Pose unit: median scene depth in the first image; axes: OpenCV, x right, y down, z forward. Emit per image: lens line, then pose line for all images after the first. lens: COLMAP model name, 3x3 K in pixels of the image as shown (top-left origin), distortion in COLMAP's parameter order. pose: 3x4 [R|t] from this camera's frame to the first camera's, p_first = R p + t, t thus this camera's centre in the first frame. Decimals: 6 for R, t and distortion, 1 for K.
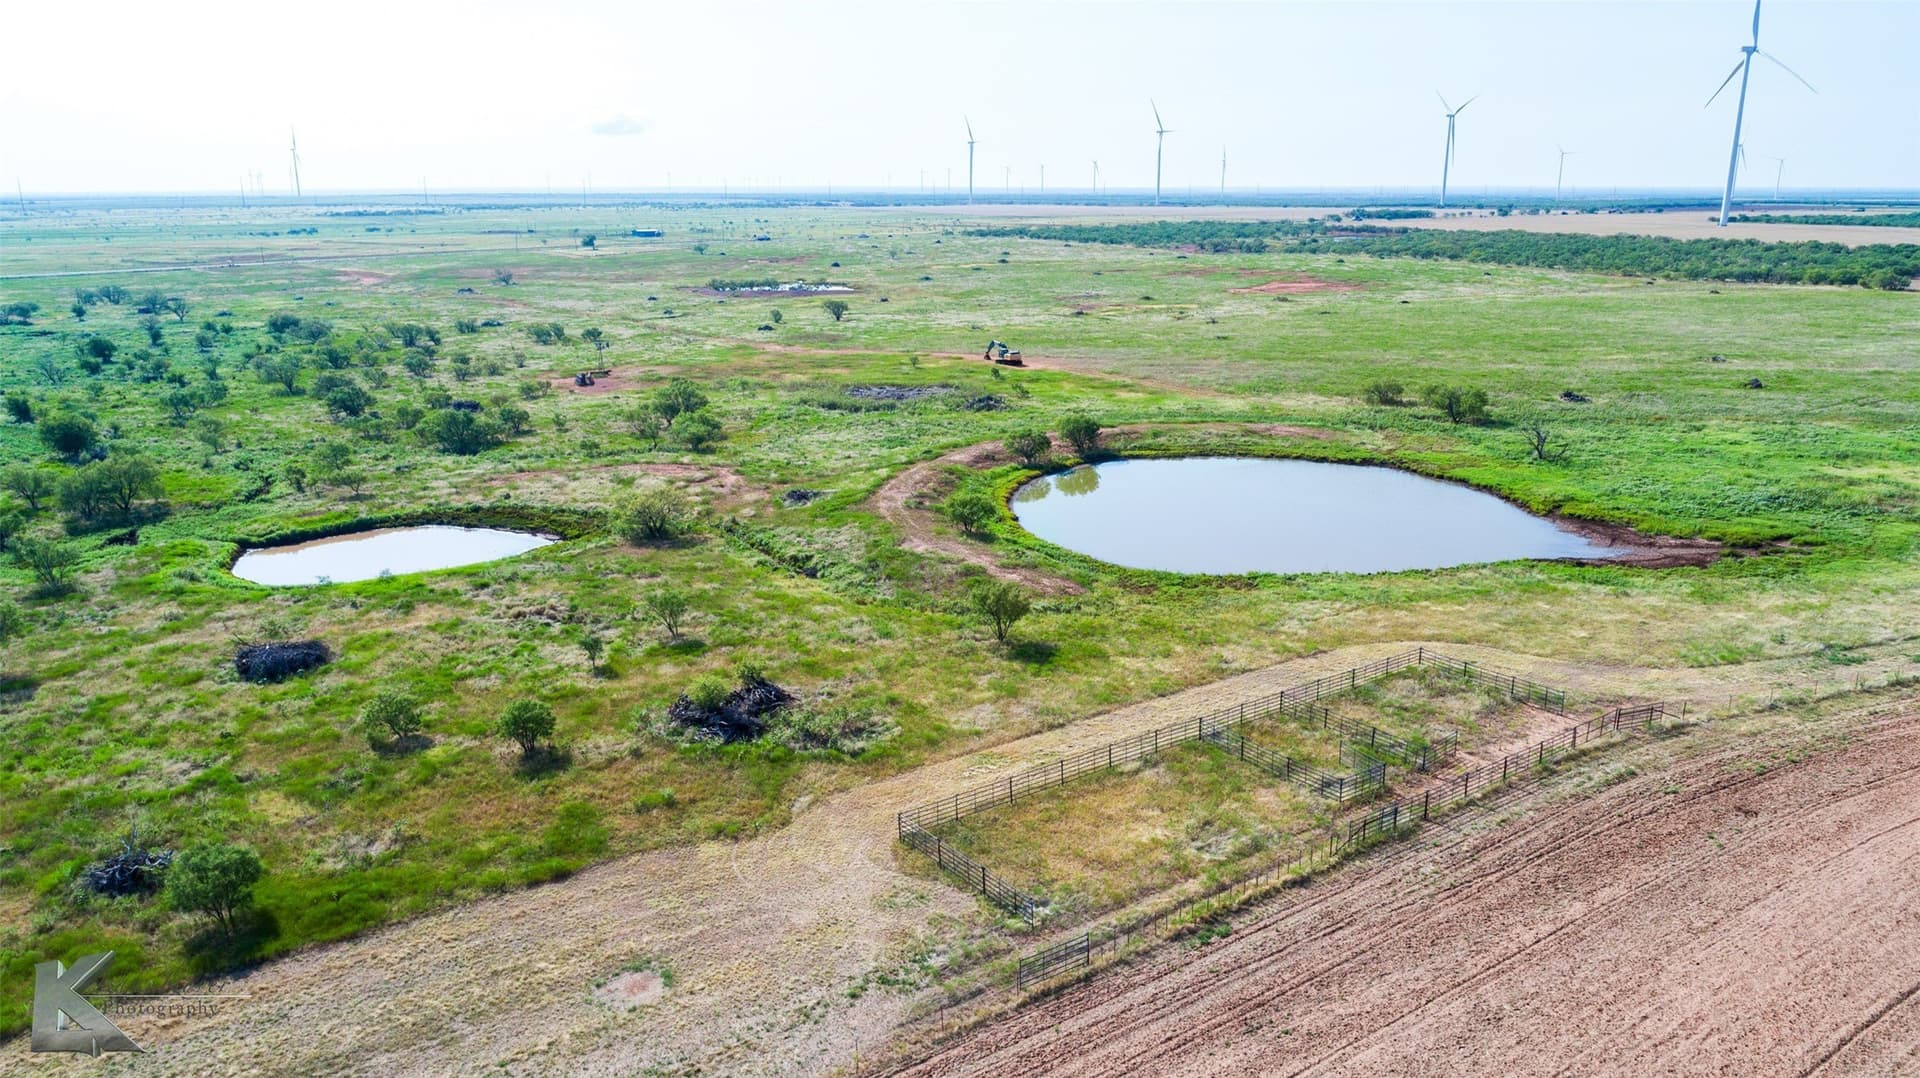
lens RADIAL K [[1326.0, 0, 960.0], [0, 1326.0, 539.0], [0, 0, 1]] dist [-0.008664, 0.003441]
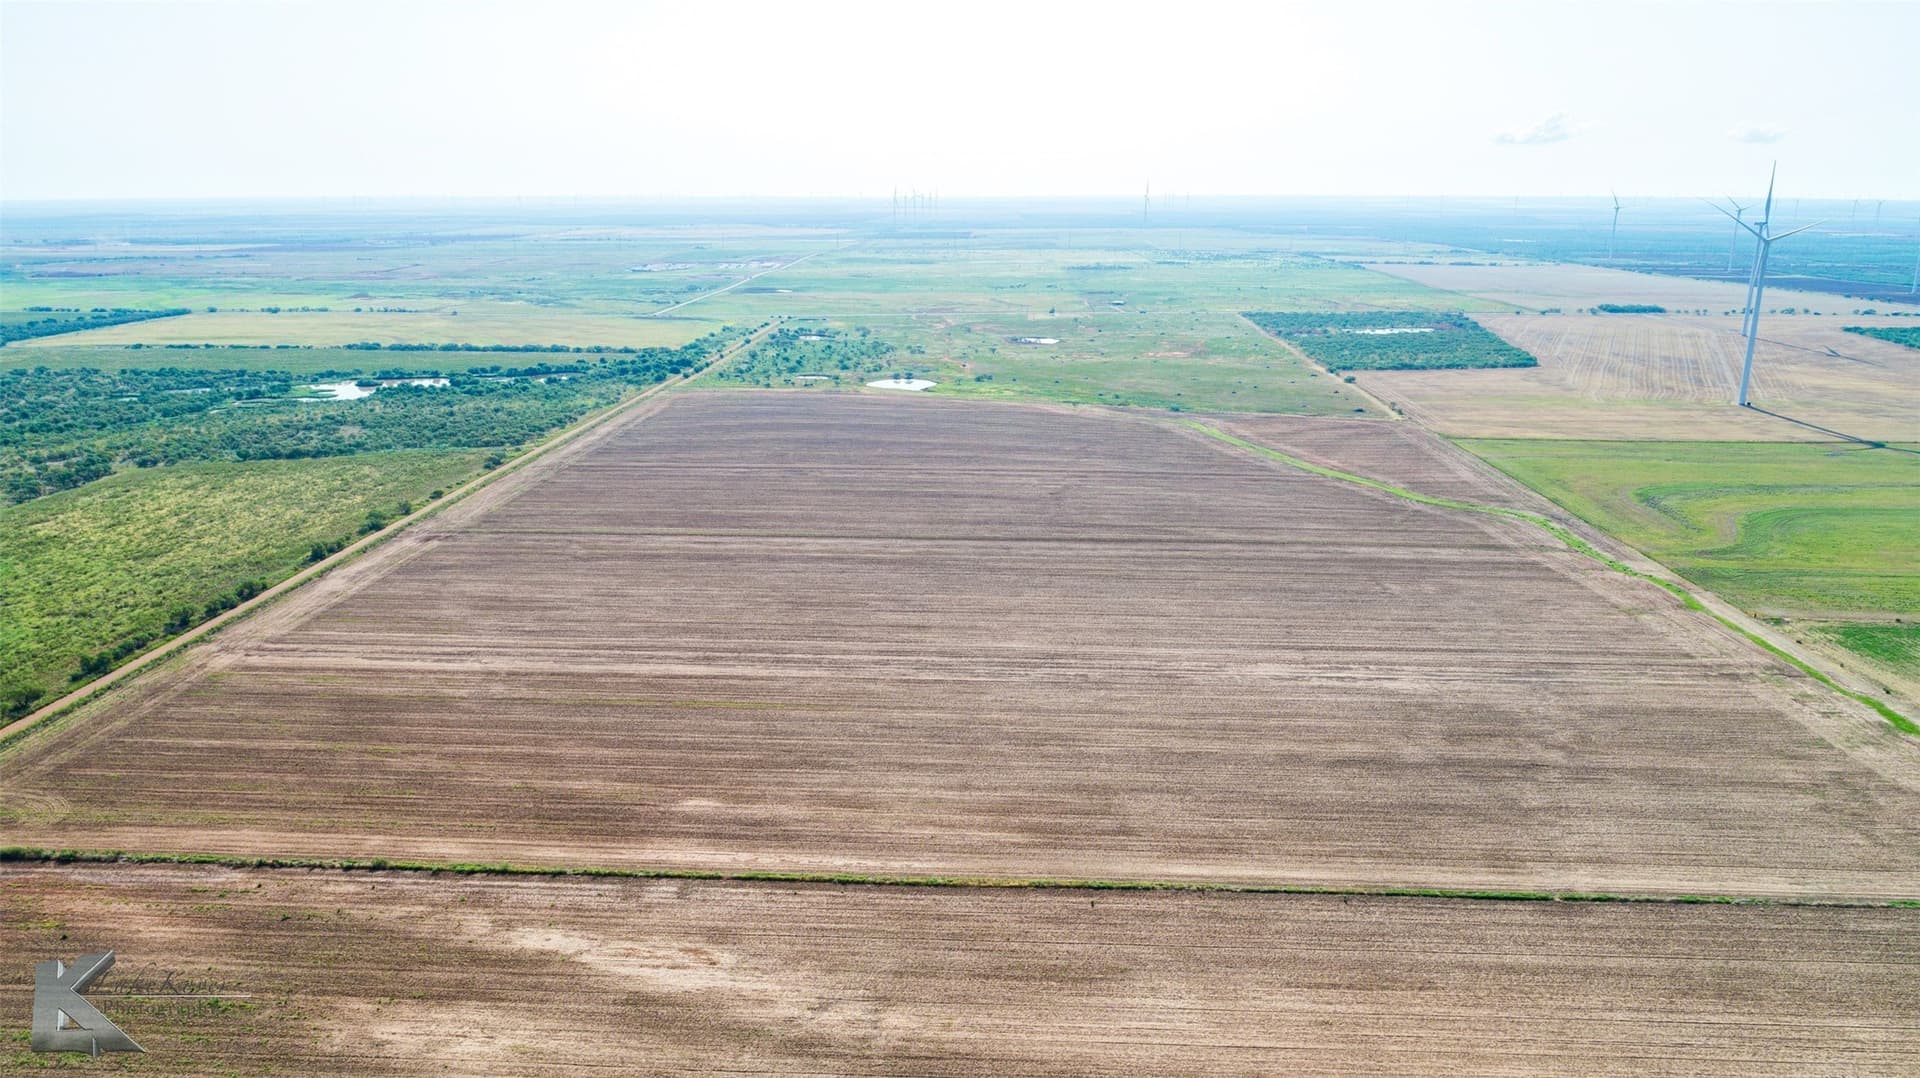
lens RADIAL K [[1293.9, 0, 960.0], [0, 1293.9, 539.0], [0, 0, 1]] dist [-0.008728, 0.005242]
pose [[0.785538, 0.161544, -0.597355, 4.202526], [-0.160797, 0.985451, 0.055046, 0.324330], [0.597557, 0.052812, 0.800085, -3.876612]]
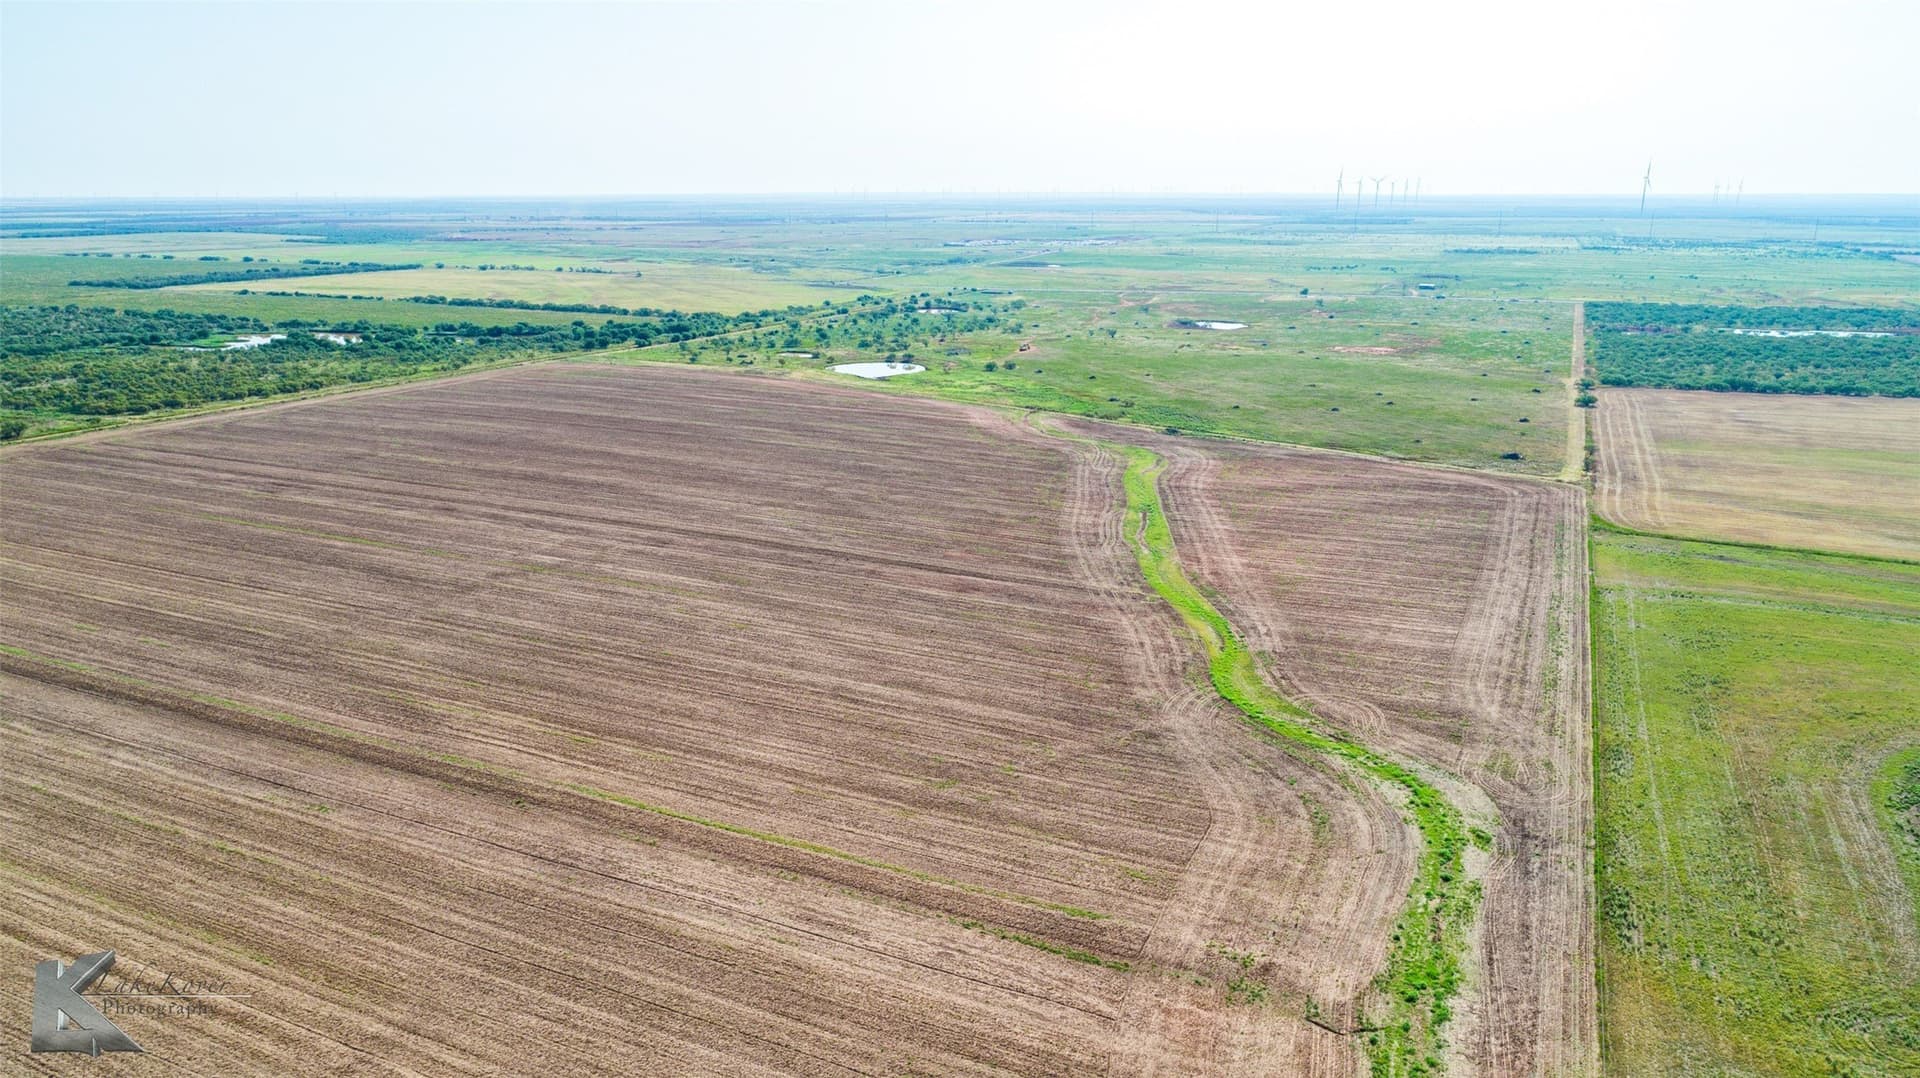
lens RADIAL K [[1293.9, 0, 960.0], [0, 1293.9, 539.0], [0, 0, 1]] dist [-0.008728, 0.005242]
pose [[0.496793, 0.227662, -0.837476, 4.010953], [-0.226407, 0.965562, 0.128176, -0.084247], [0.837816, 0.125934, 0.531229, -1.119820]]
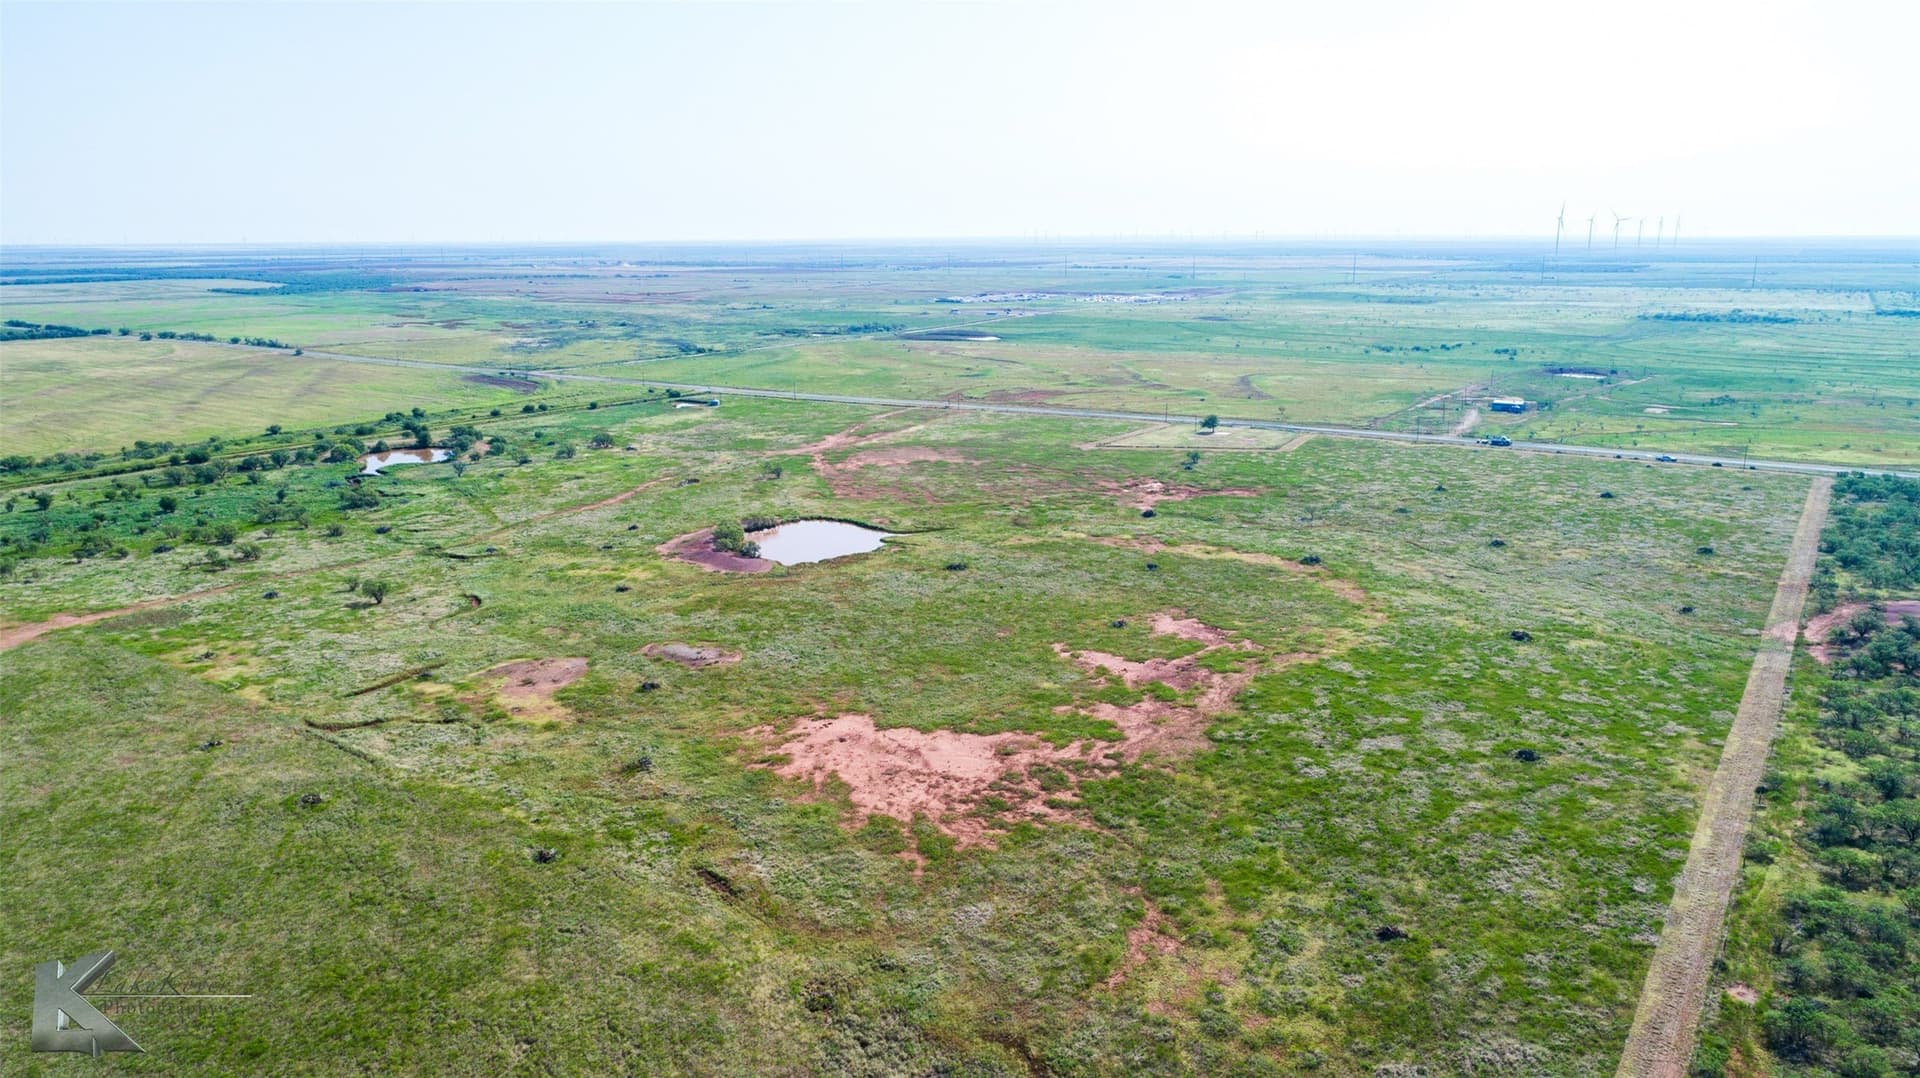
lens RADIAL K [[1326.0, 0, 960.0], [0, 1326.0, 539.0], [0, 0, 1]] dist [-0.008664, 0.003441]
pose [[0.343220, 0.210814, -0.915291, 1.837852], [-0.241530, 0.961525, 0.130893, -0.879387], [0.907669, 0.176145, 0.380933, 2.043516]]
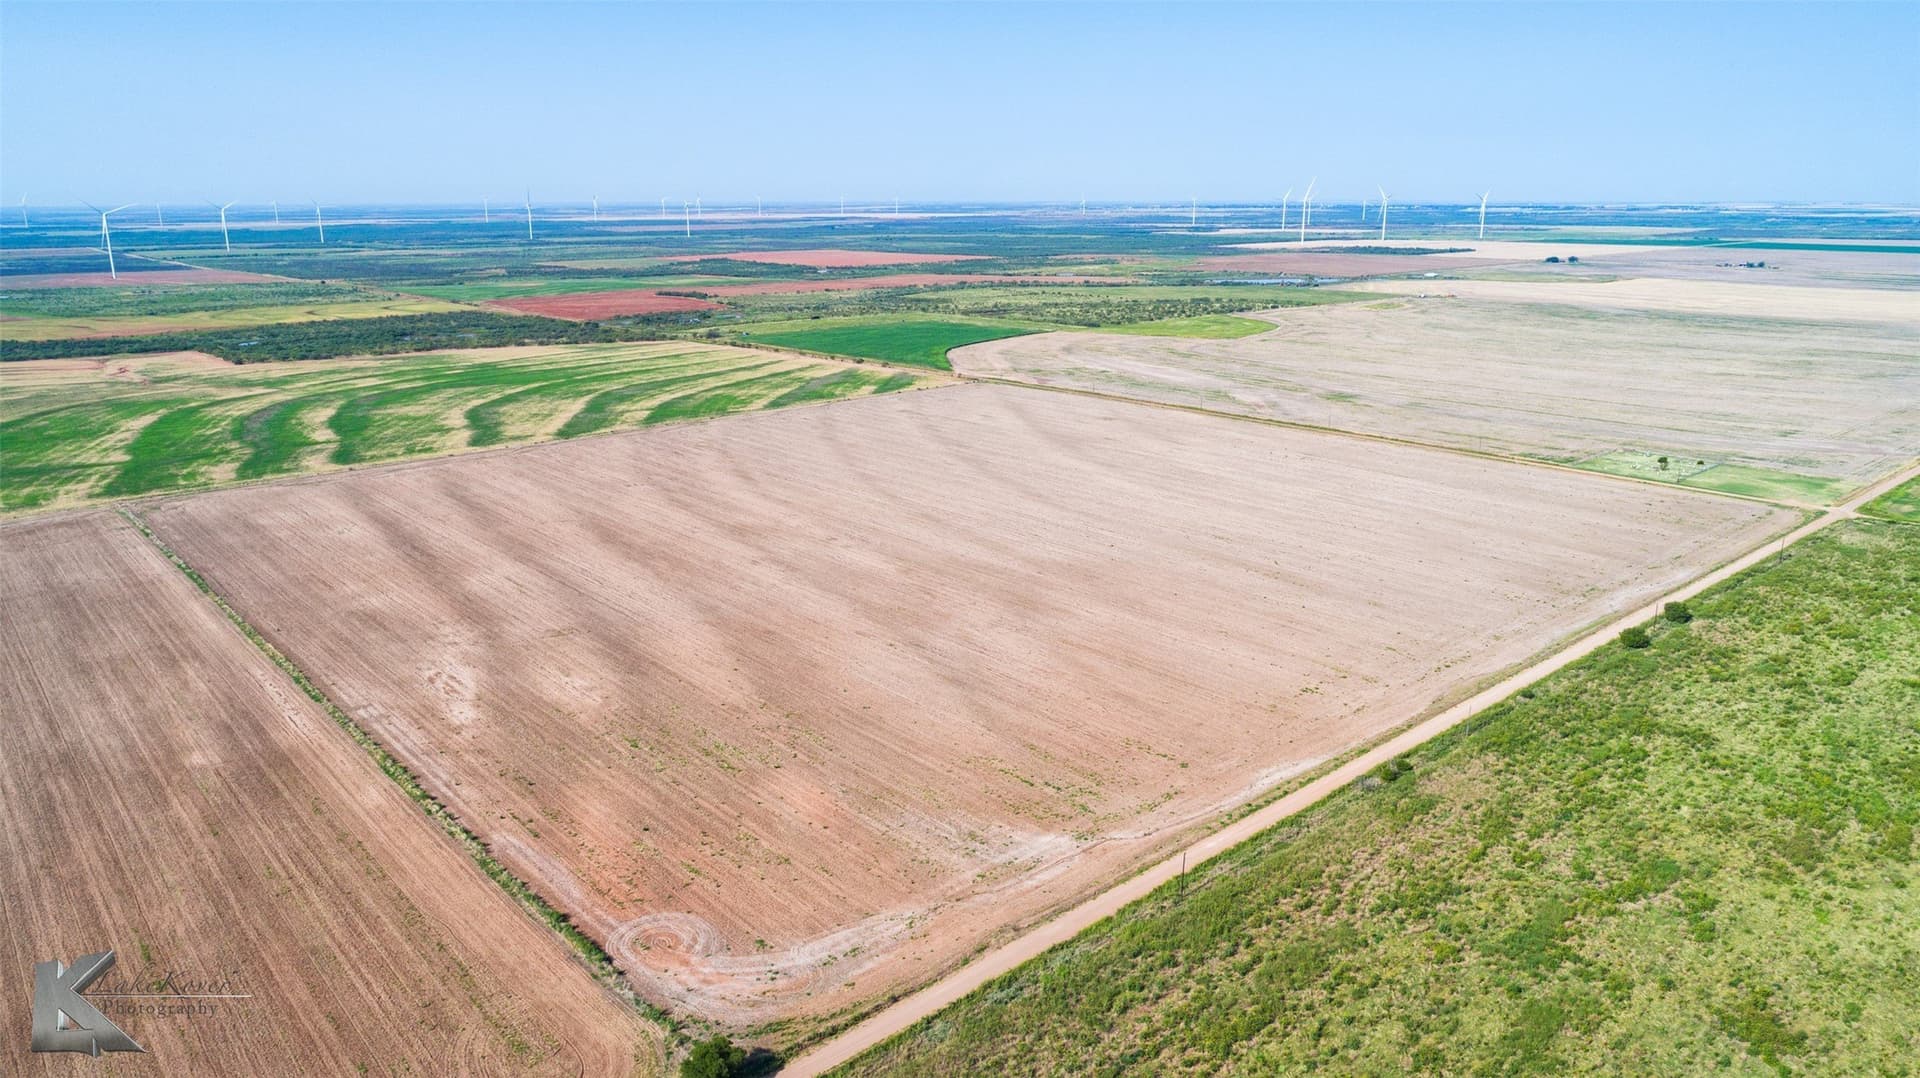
lens RADIAL K [[1280.3, 0, 957.8], [0, 1280.3, 583.6], [0, 0, 1]] dist [-0.009726, 0.004643]
pose [[-0.096046, -0.289560, 0.952329, 1.024482], [0.260173, 0.916188, 0.304810, 0.336928], [-0.960773, 0.277046, -0.012660, -3.731370]]
